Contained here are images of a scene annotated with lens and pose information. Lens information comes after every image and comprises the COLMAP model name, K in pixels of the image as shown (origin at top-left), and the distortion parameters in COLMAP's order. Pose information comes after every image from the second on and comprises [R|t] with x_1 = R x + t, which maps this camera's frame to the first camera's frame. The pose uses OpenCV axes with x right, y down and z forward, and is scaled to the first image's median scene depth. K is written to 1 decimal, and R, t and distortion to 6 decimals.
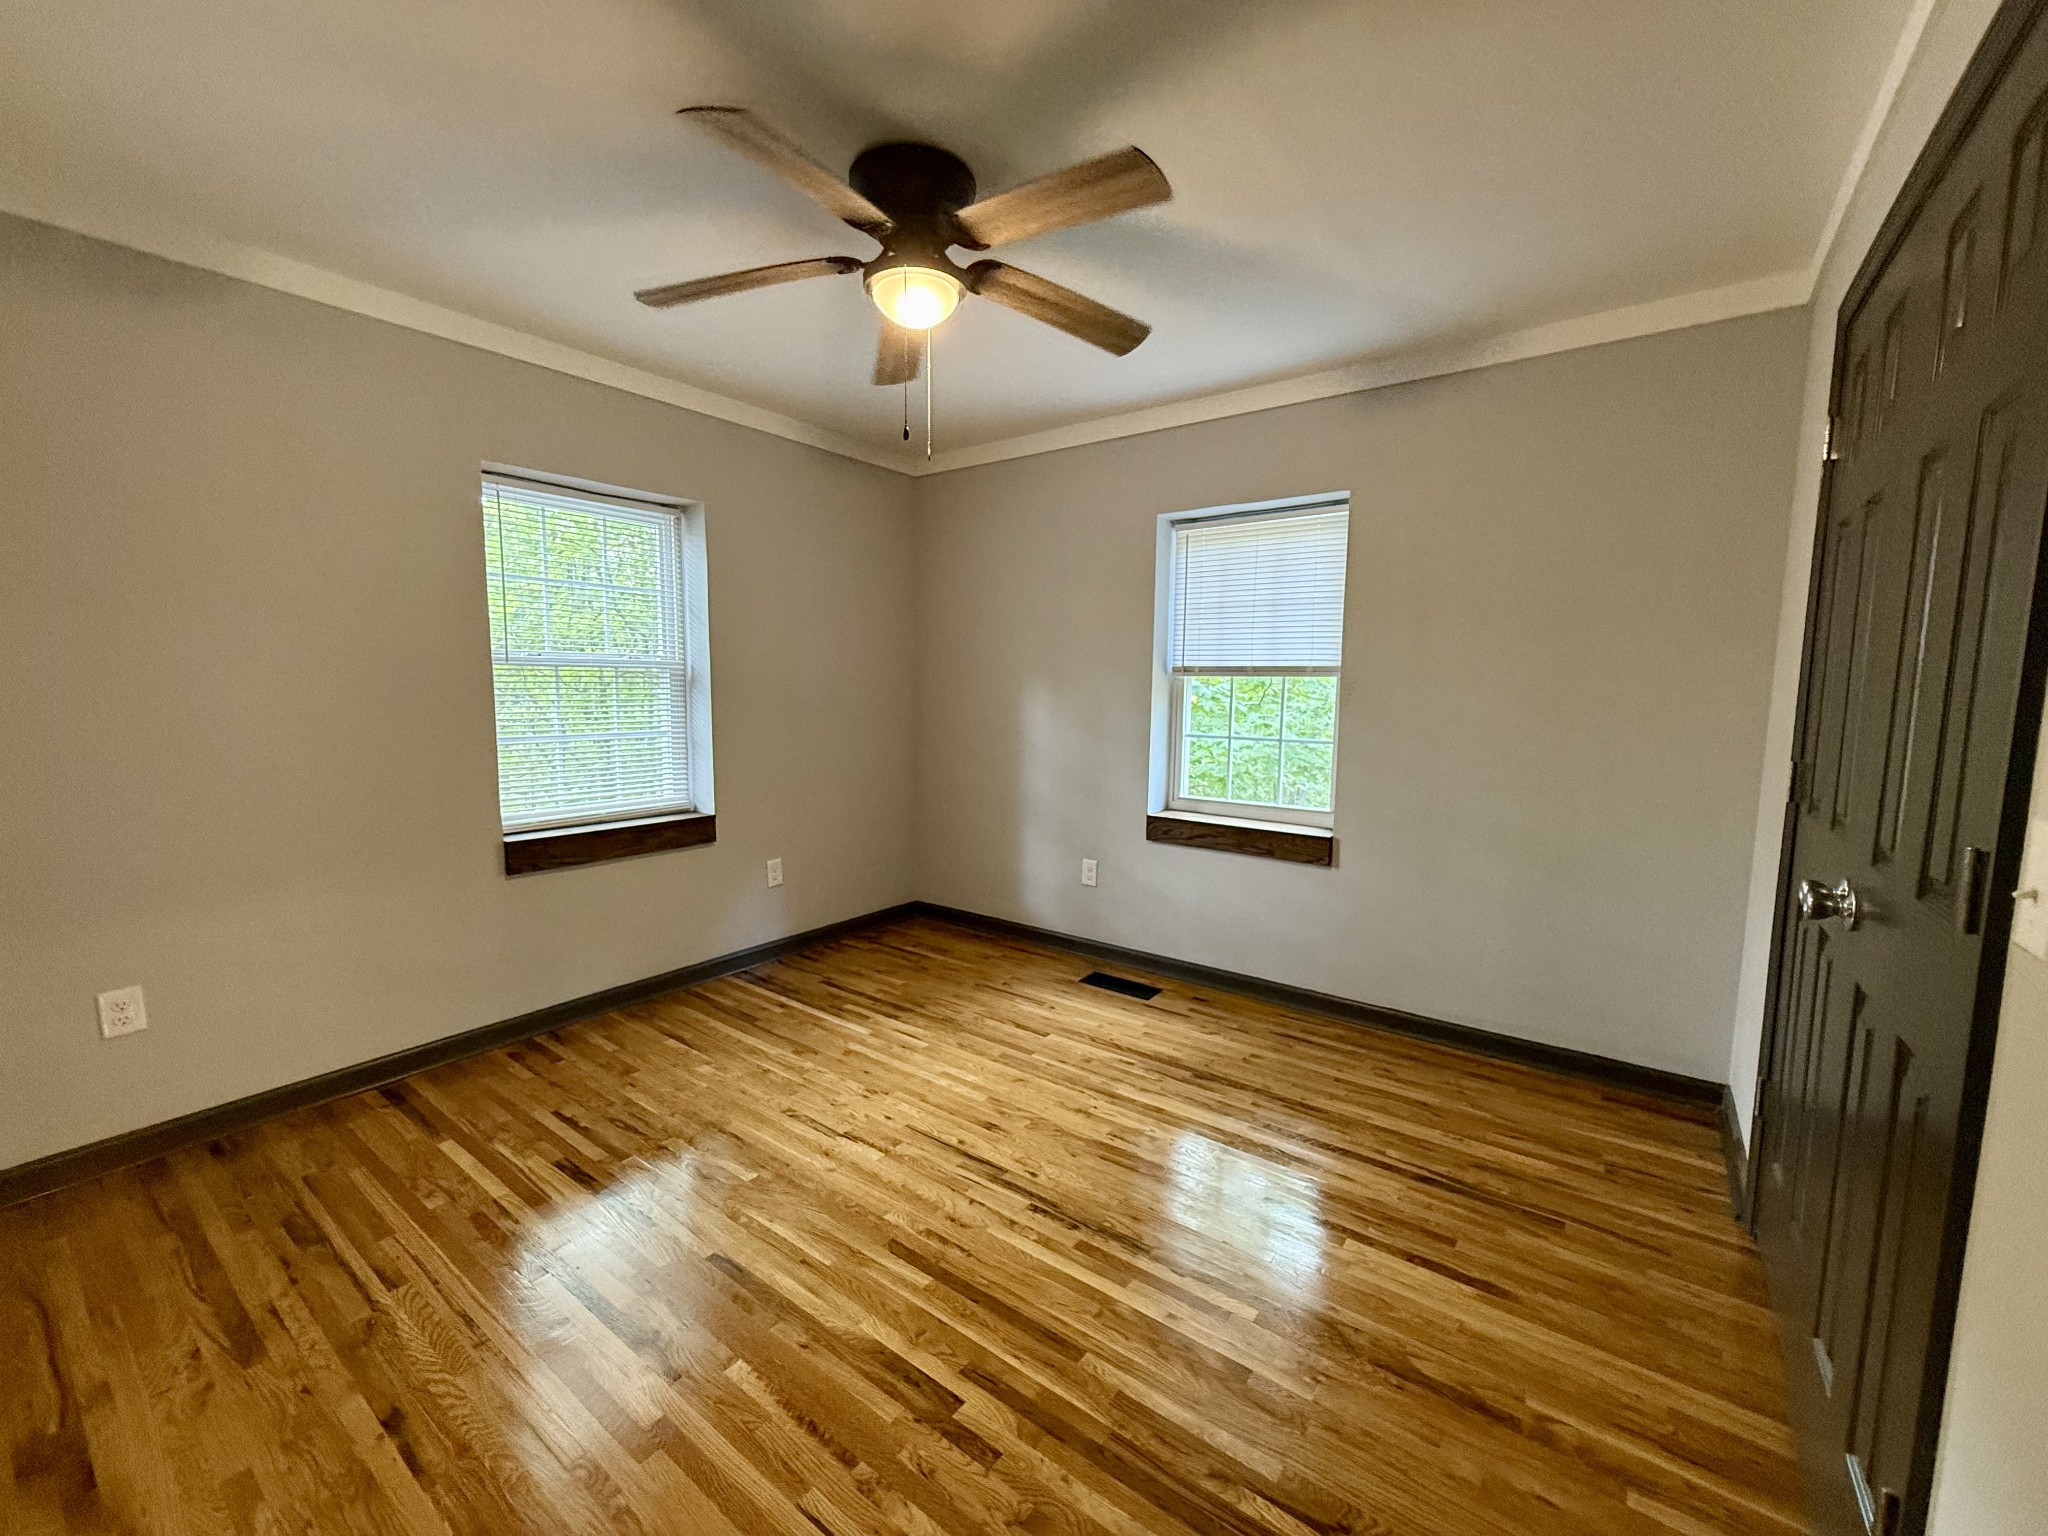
lens RADIAL K [[818.6, 0, 1033.3], [0, 818.6, 769.4], [0, 0, 1]] dist [-0.000197, -0.000309]
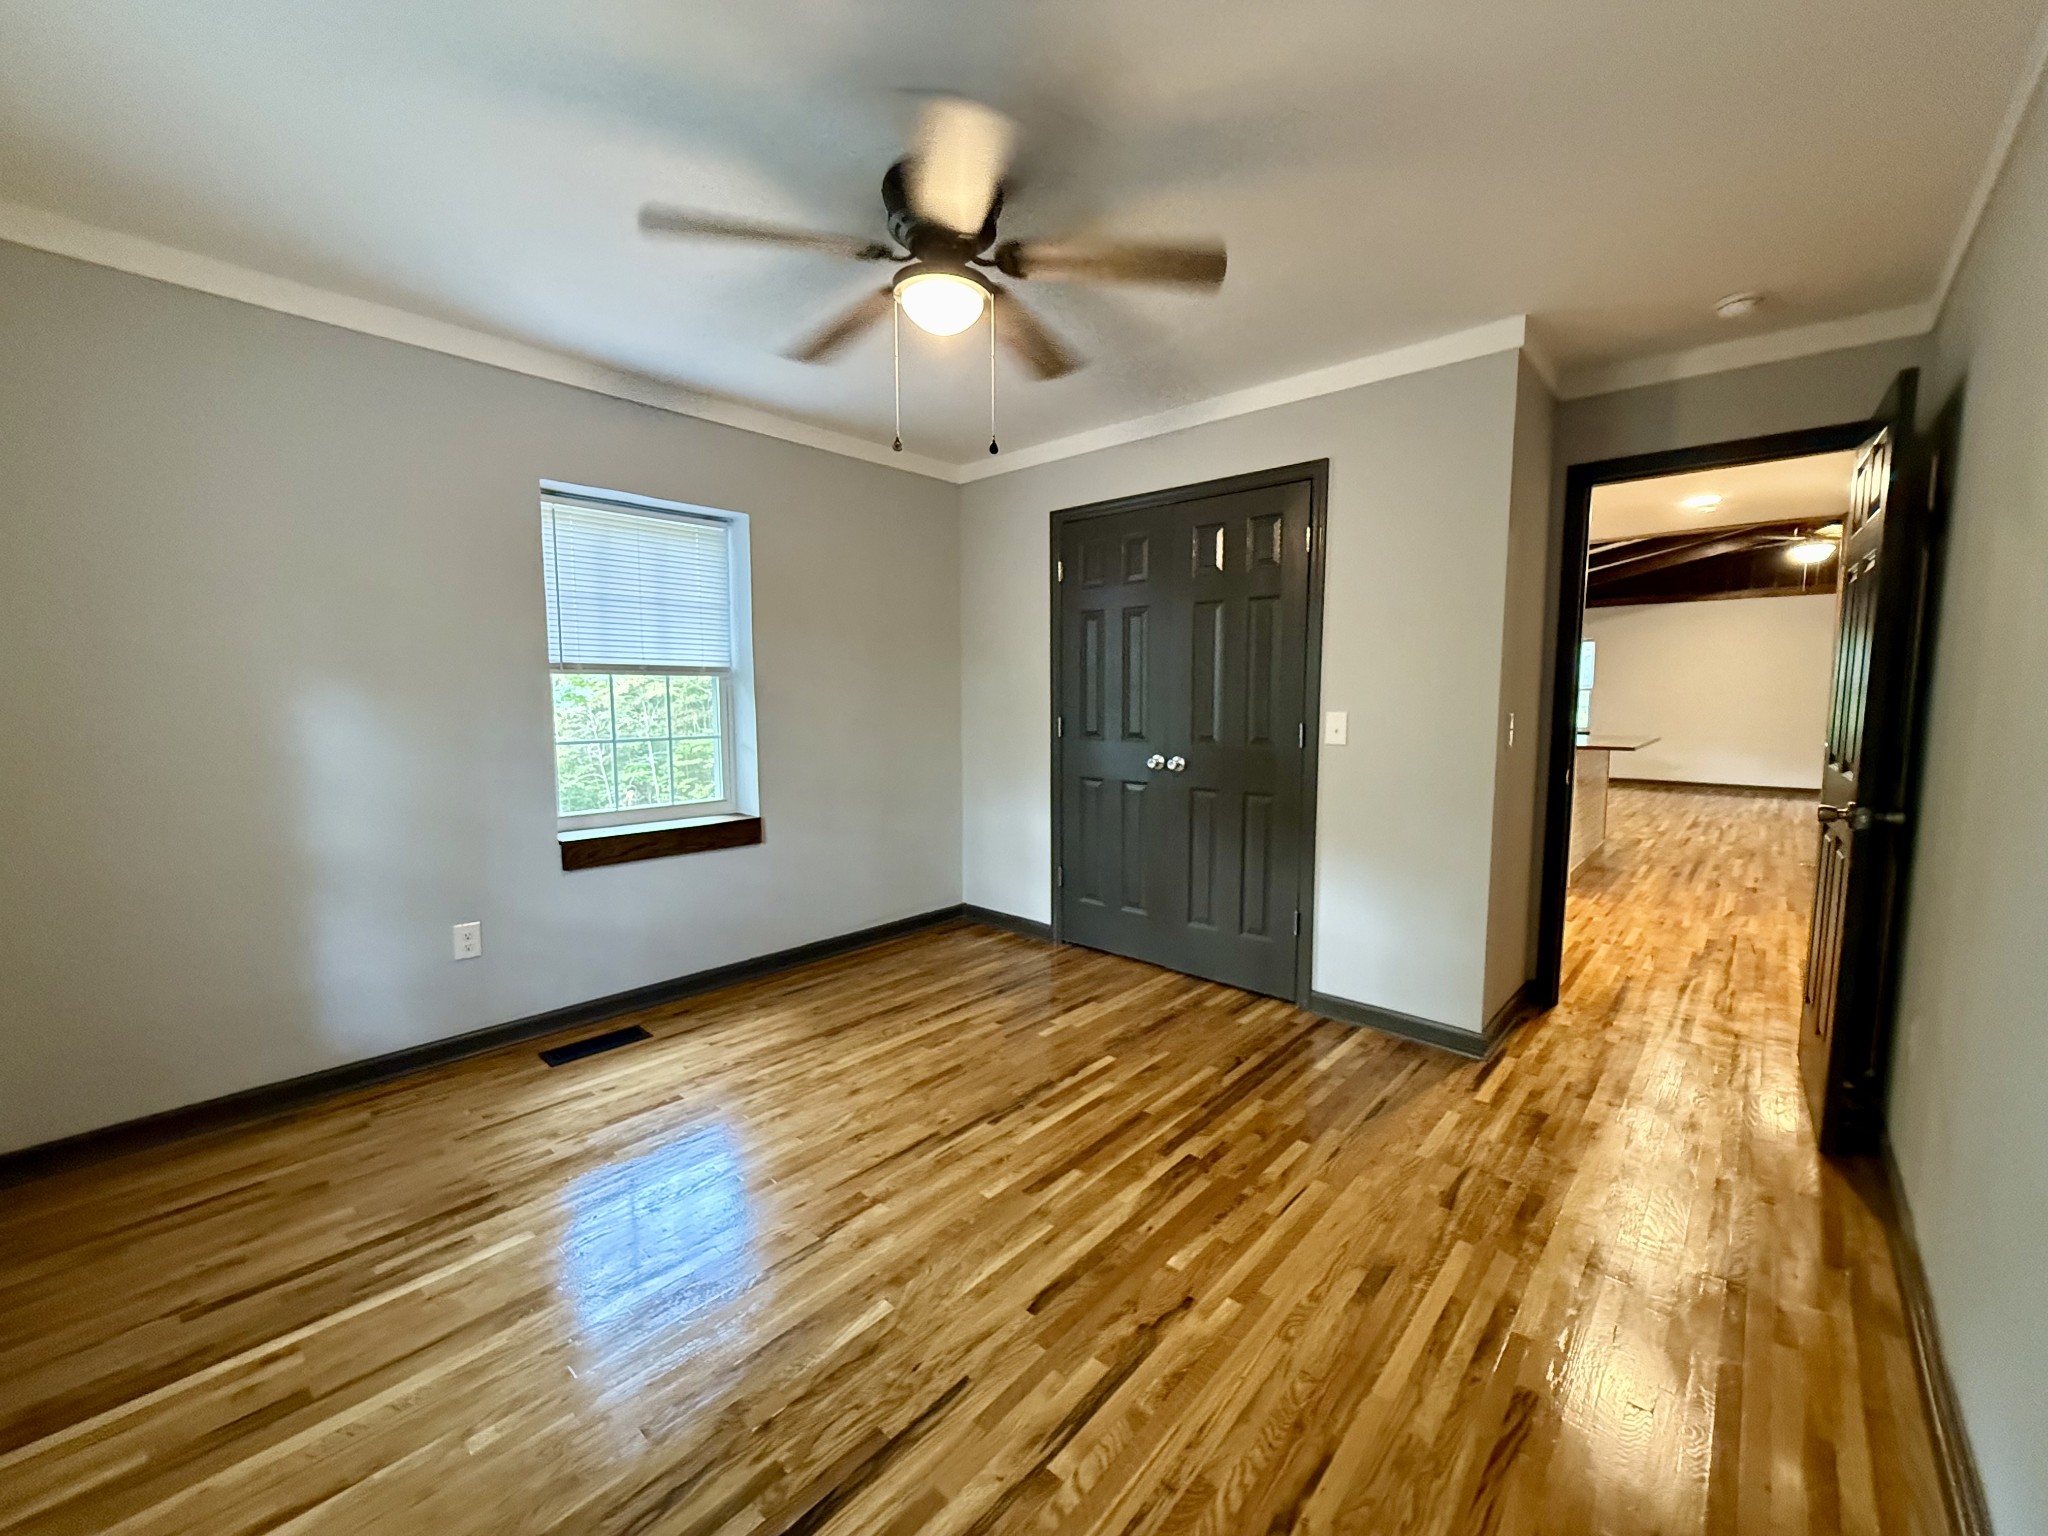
lens RADIAL K [[818.6, 0, 1033.3], [0, 818.6, 769.4], [0, 0, 1]] dist [-0.000197, -0.000309]
pose [[0.093367, -0.100580, 0.990538, -0.850662], [0.107555, 0.990081, 0.090396, -0.053359], [-0.989805, 0.098097, 0.103259, 0.587629]]
